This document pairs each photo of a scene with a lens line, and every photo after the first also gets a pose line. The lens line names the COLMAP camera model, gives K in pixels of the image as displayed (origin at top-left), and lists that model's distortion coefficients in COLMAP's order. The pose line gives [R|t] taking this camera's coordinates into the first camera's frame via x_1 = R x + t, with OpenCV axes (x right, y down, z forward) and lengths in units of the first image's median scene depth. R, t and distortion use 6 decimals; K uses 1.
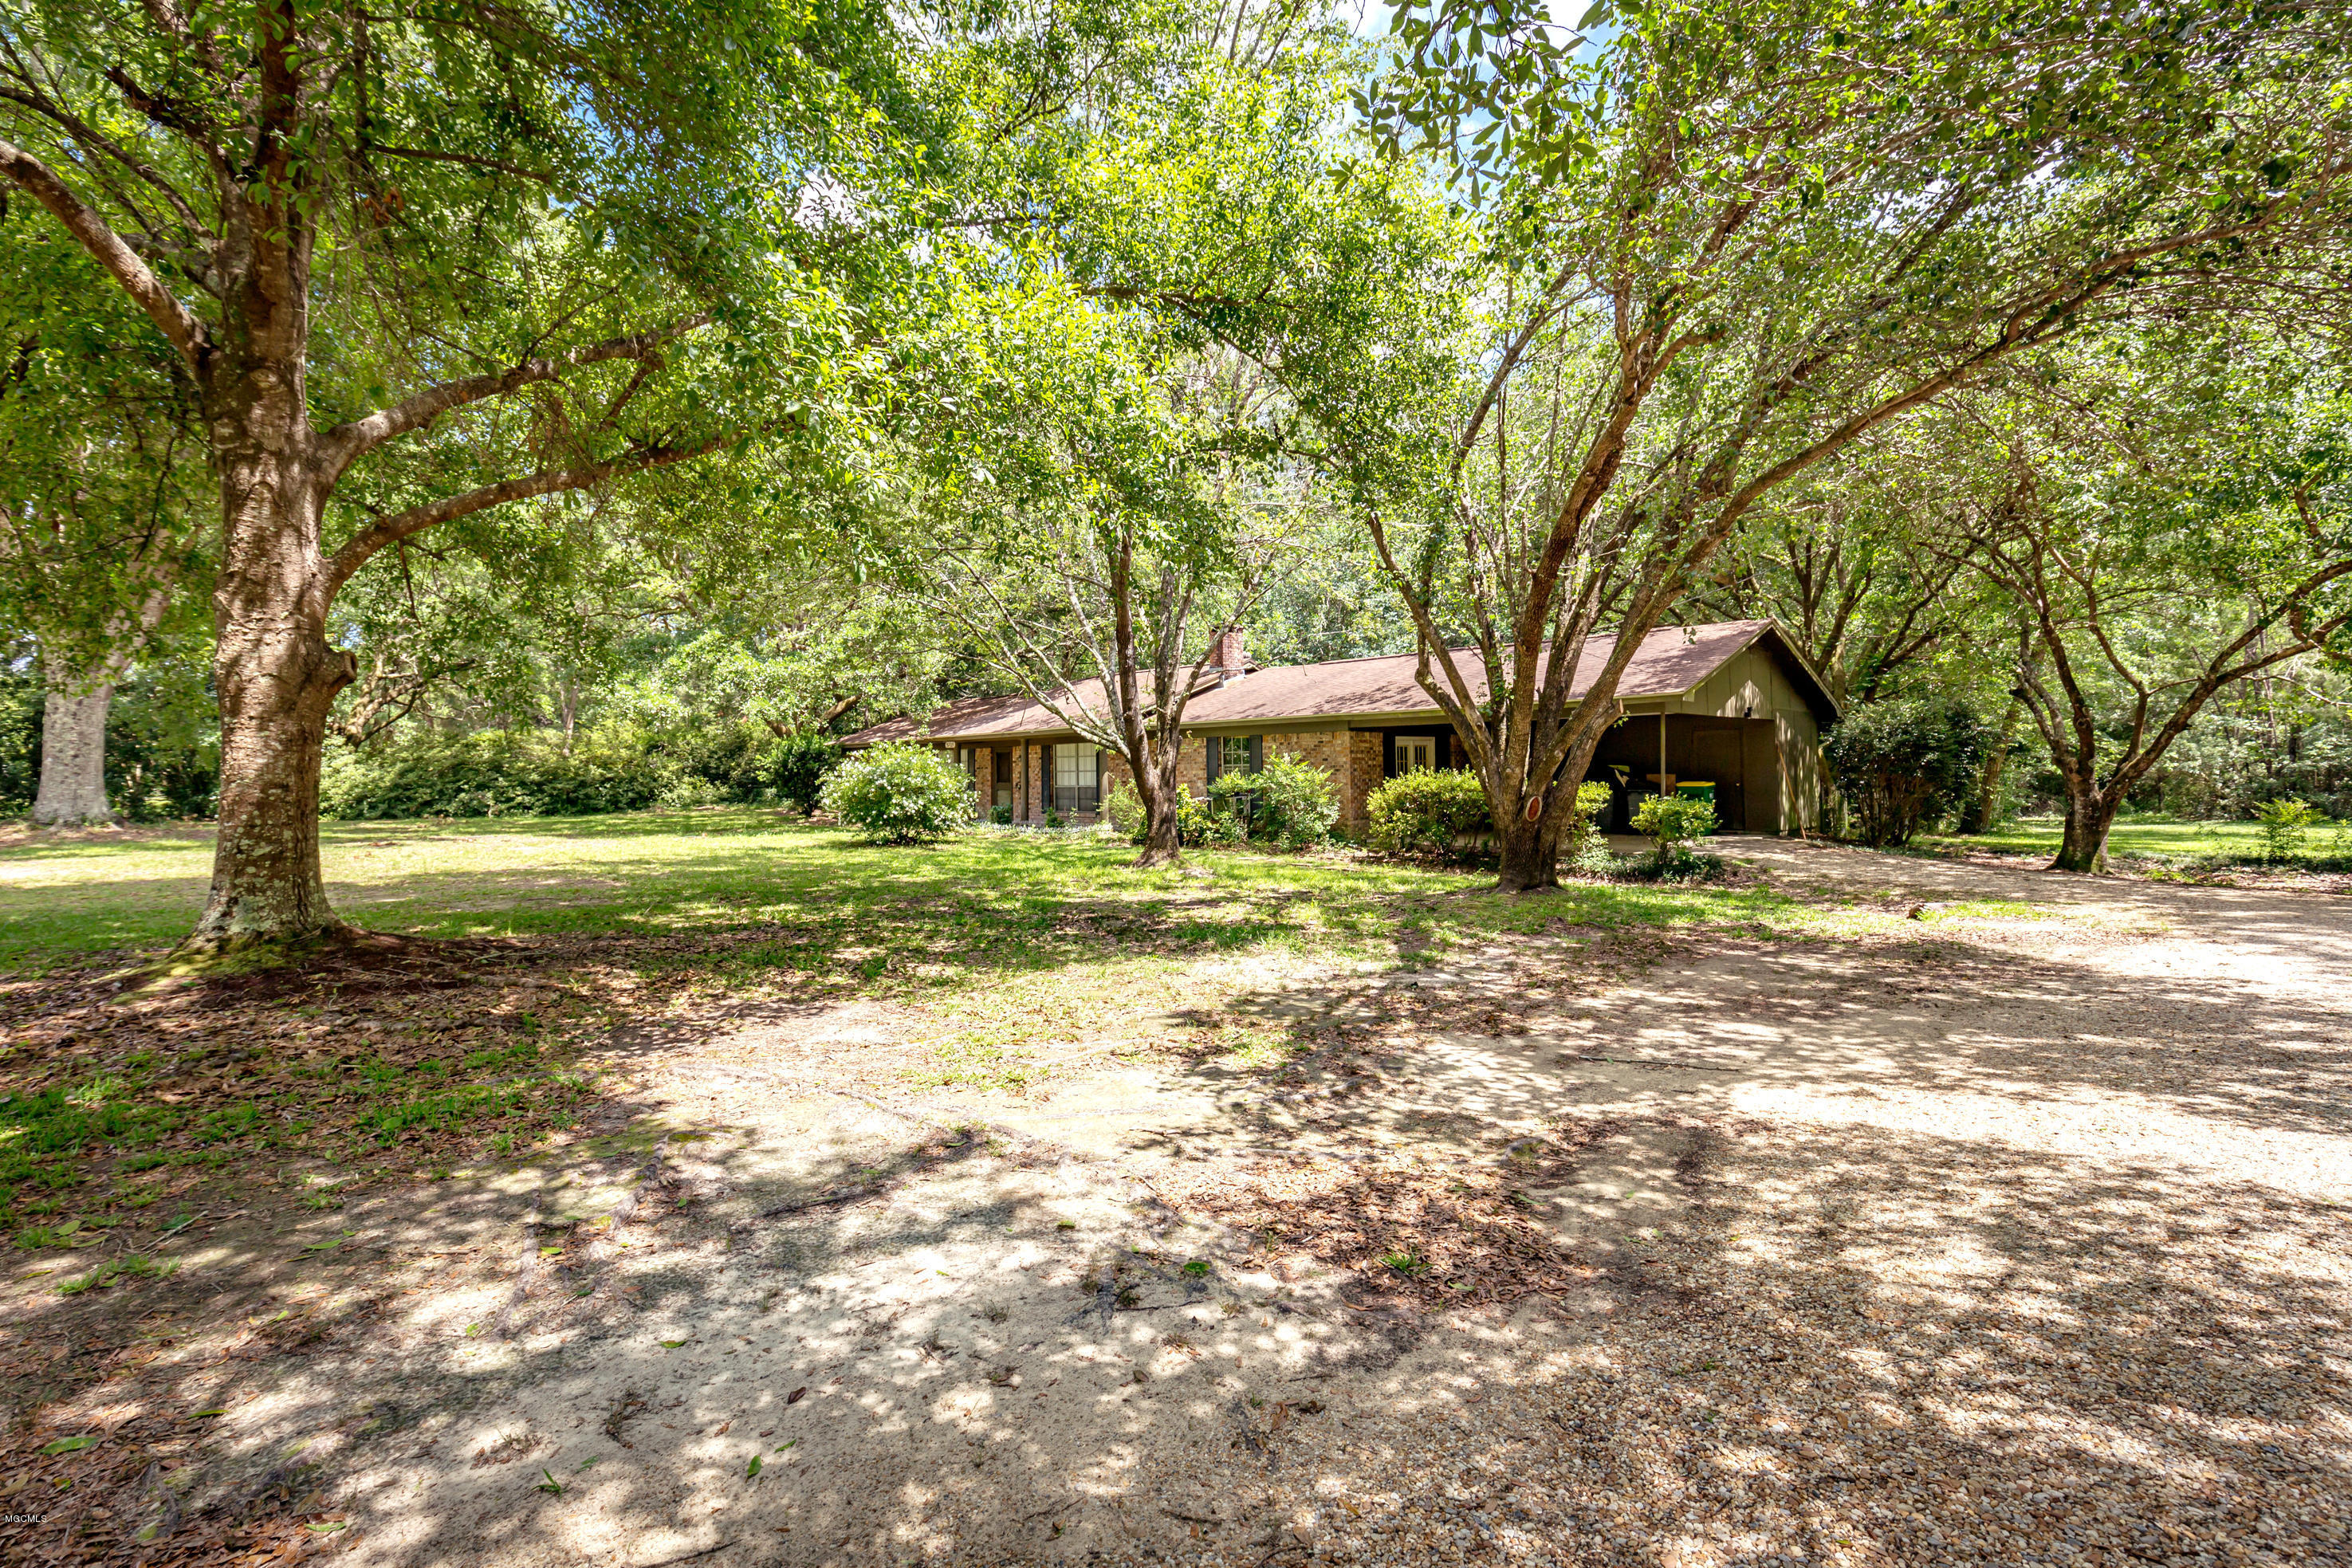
lens RADIAL K [[1080.7, 0, 1171.7], [0, 1080.7, 770.0], [0, 0, 1]] dist [0.003470, -0.001340]
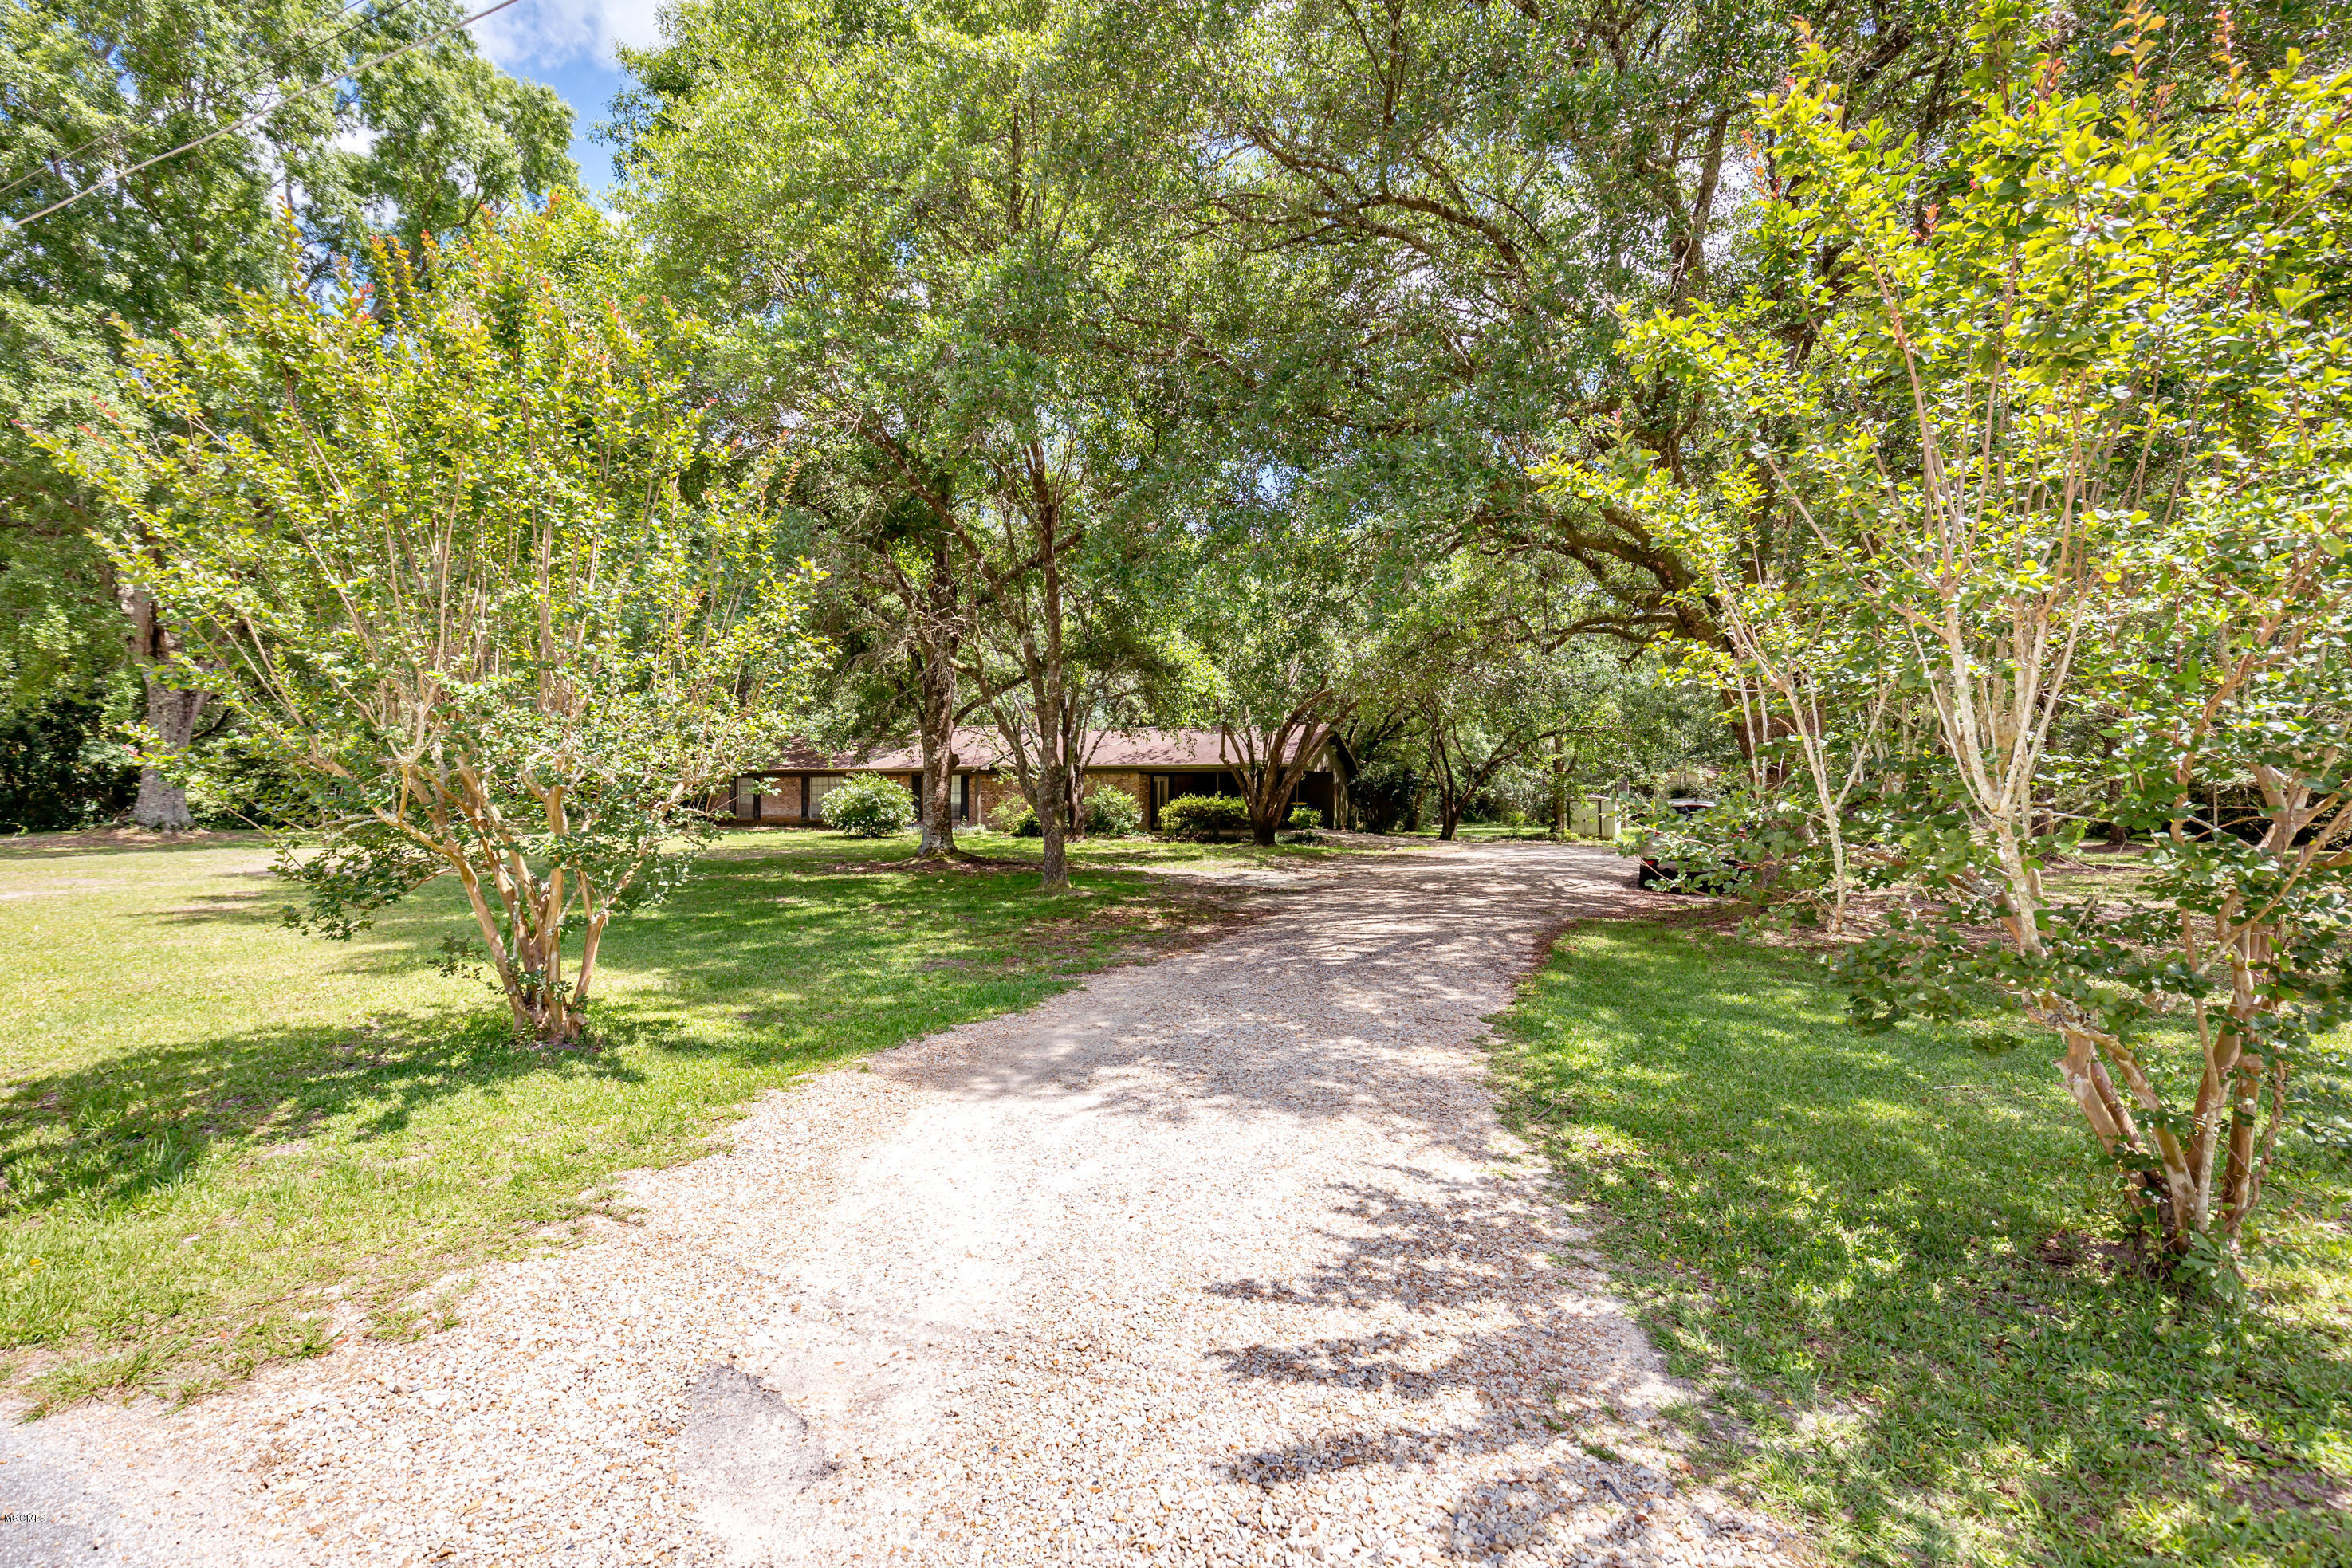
lens RADIAL K [[1080.7, 0, 1177.7], [0, 1080.7, 792.6], [0, 0, 1]] dist [0.003470, -0.001340]
pose [[0.909191, 0.010421, 0.416248, -0.578127], [-0.011237, 0.999937, -0.000490, -0.004056], [-0.416227, -0.004232, 0.909251, -0.760123]]
